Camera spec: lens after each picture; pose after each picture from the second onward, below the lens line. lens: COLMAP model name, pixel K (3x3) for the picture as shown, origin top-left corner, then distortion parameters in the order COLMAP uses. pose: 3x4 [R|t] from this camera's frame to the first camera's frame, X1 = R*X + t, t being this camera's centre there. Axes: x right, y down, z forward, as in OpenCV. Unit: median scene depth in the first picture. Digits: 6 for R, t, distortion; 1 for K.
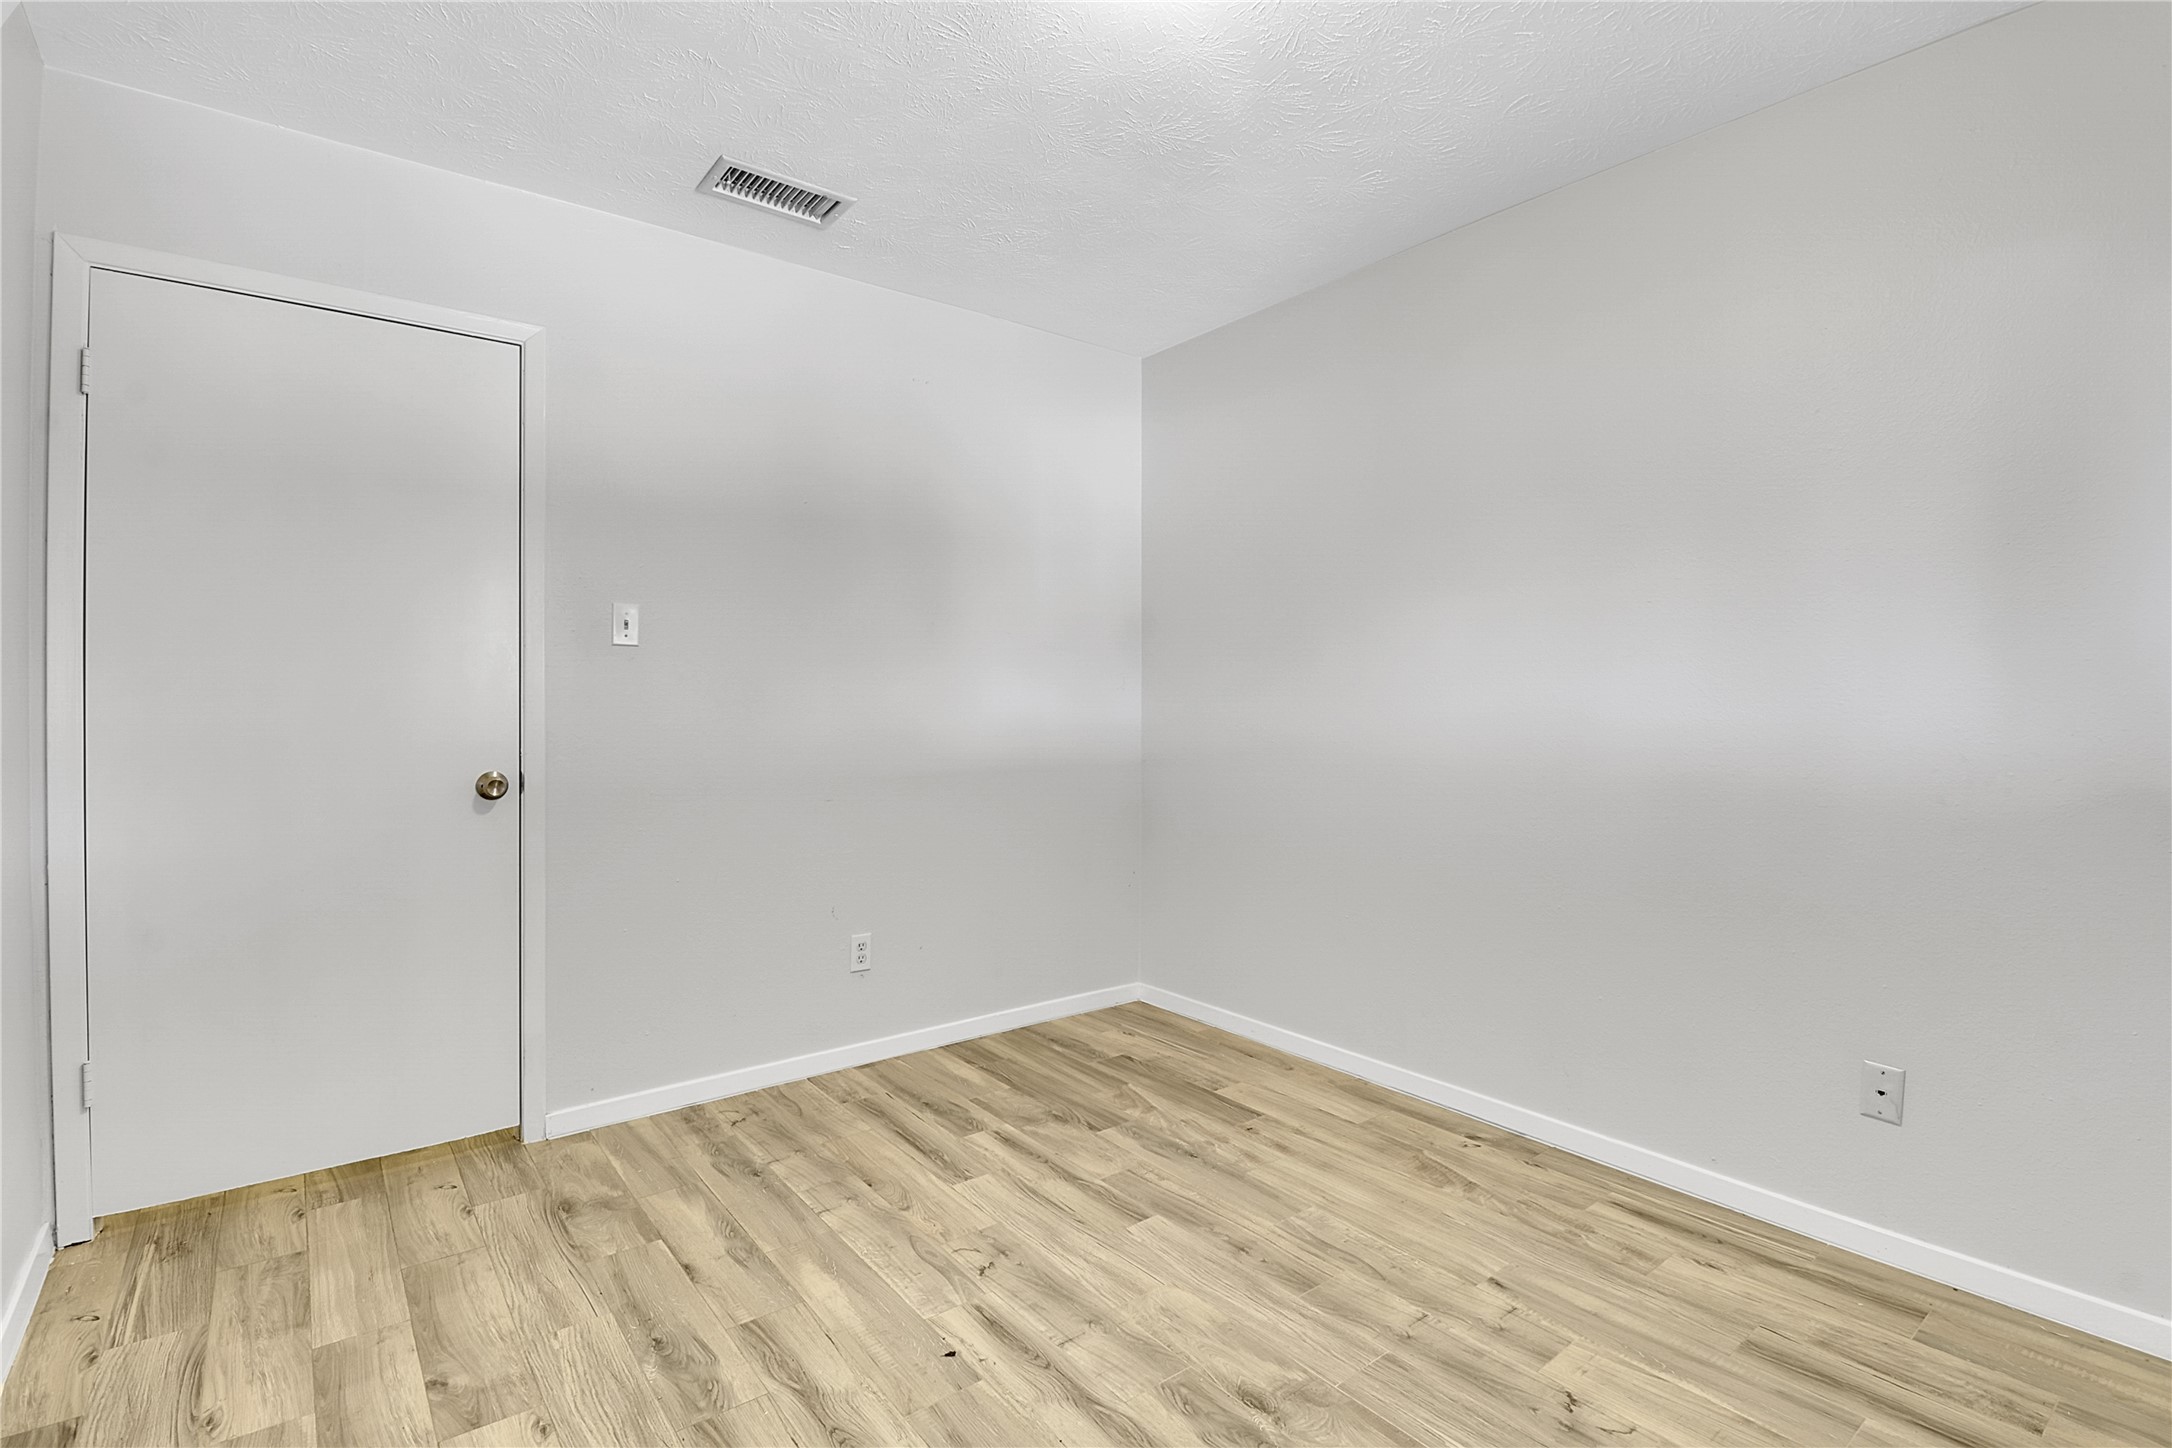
lens RADIAL K [[1011.0, 0, 1077.1], [0, 1011.0, 699.8], [0, 0, 1]] dist [0.003804, -0.014036]
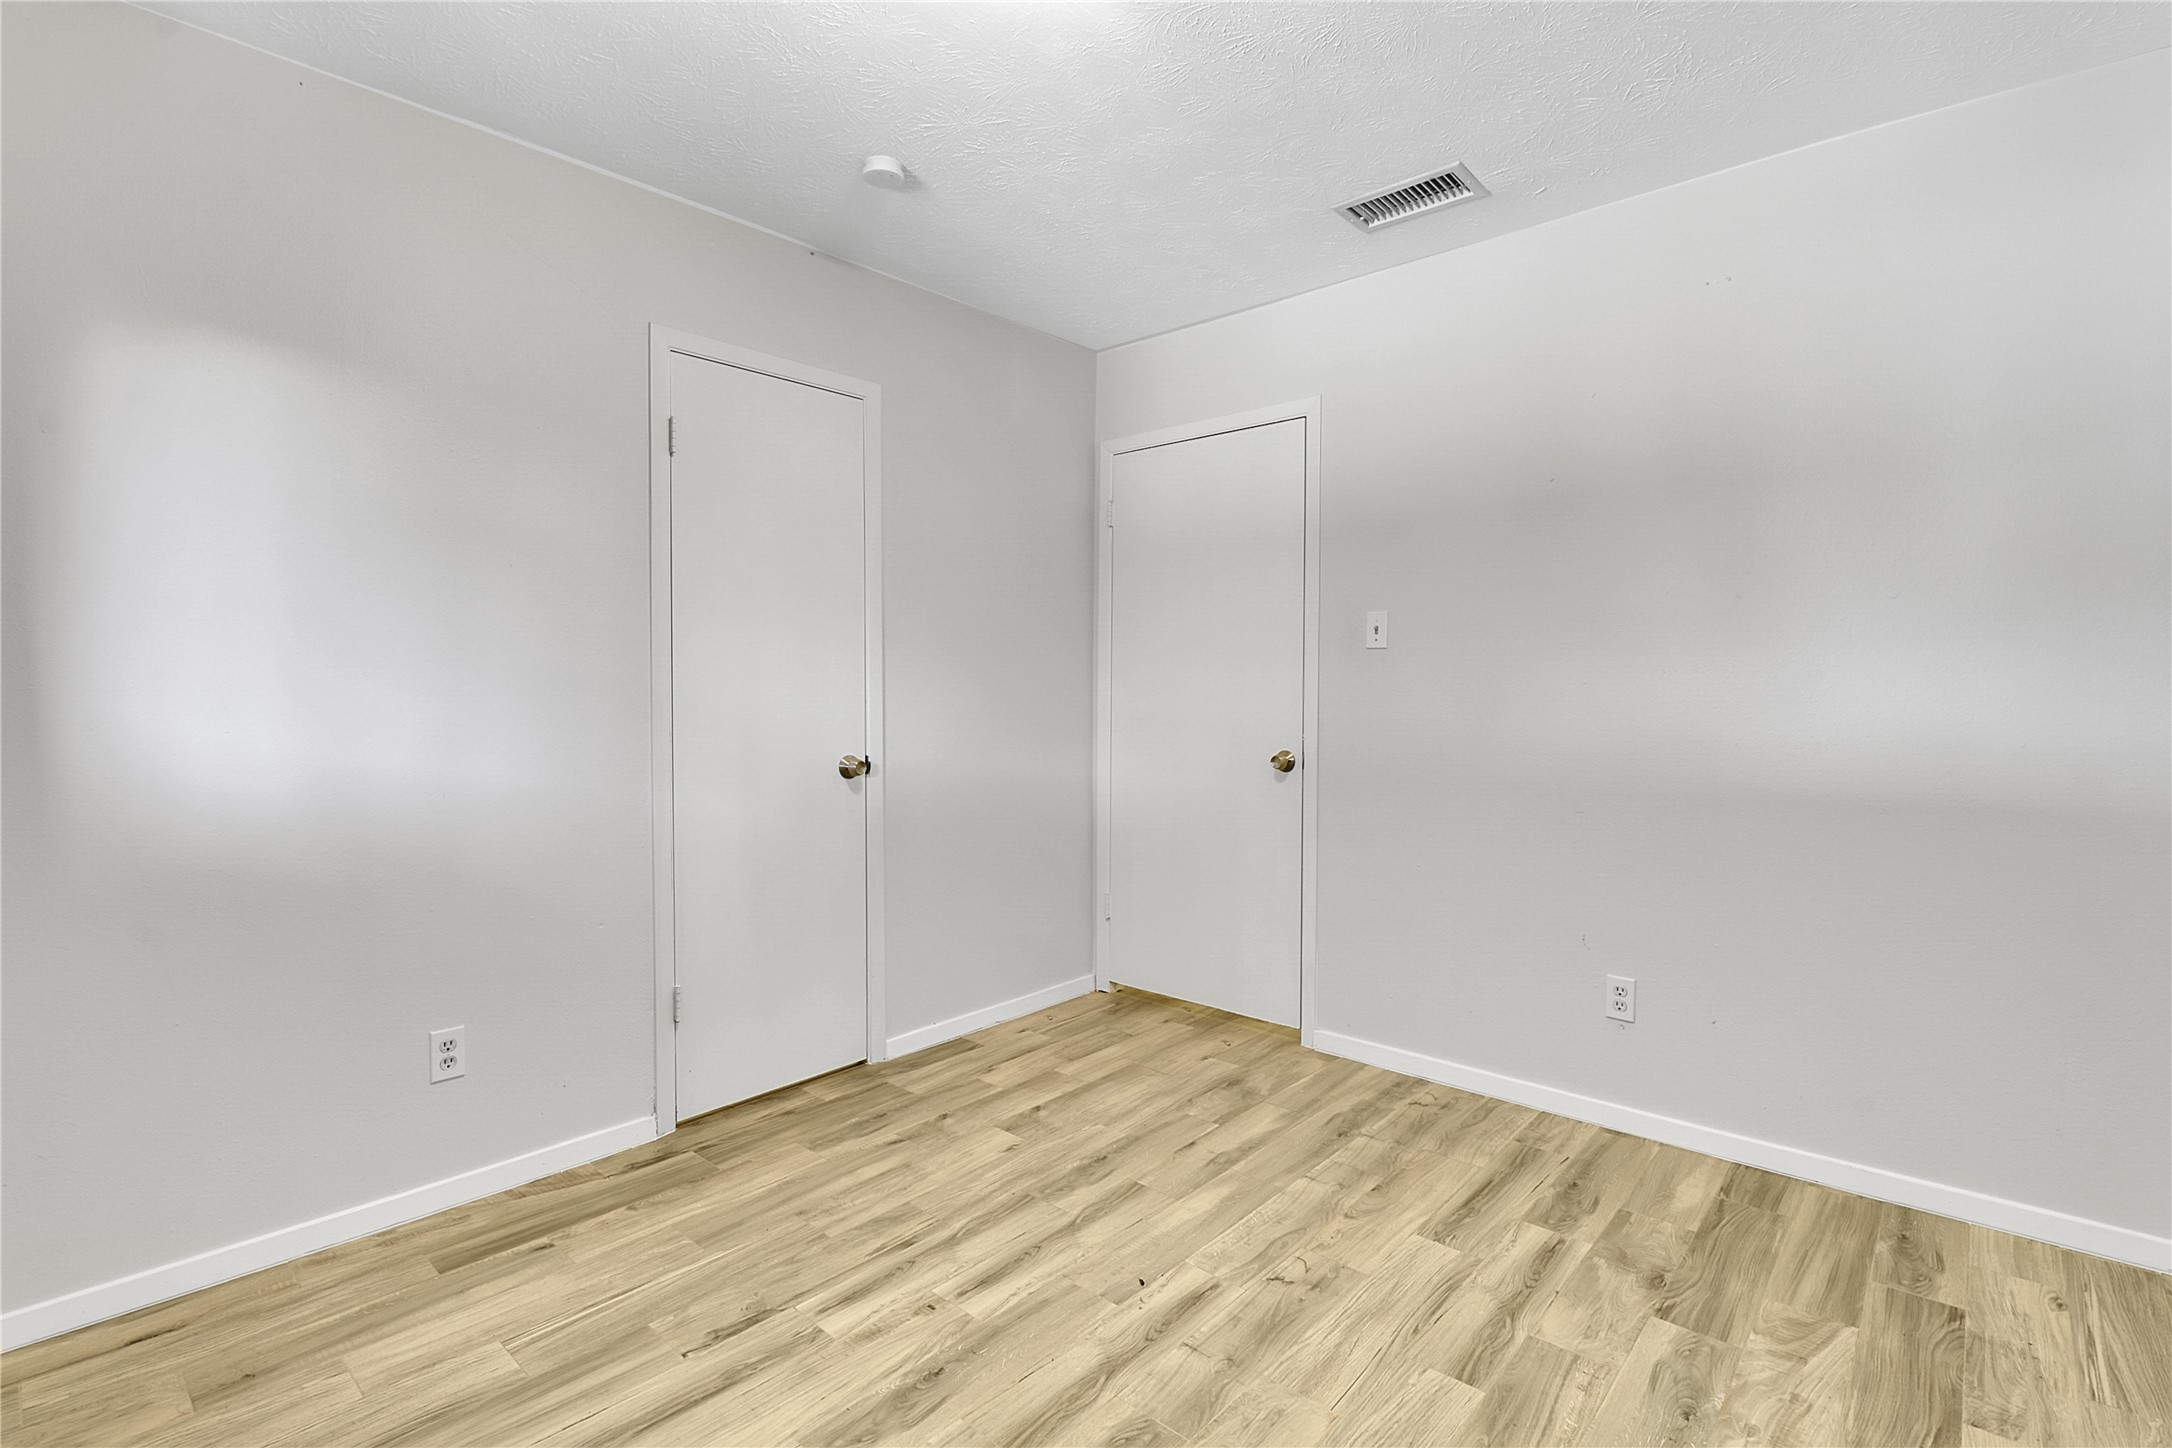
lens RADIAL K [[1011.0, 0, 1077.1], [0, 1011.0, 699.8], [0, 0, 1]] dist [0.003804, -0.014036]
pose [[0.175824, 0.009681, -0.984374, 0.678319], [-0.004510, 0.999949, 0.009028, -0.005242], [0.984411, 0.002852, 0.175858, 0.516626]]
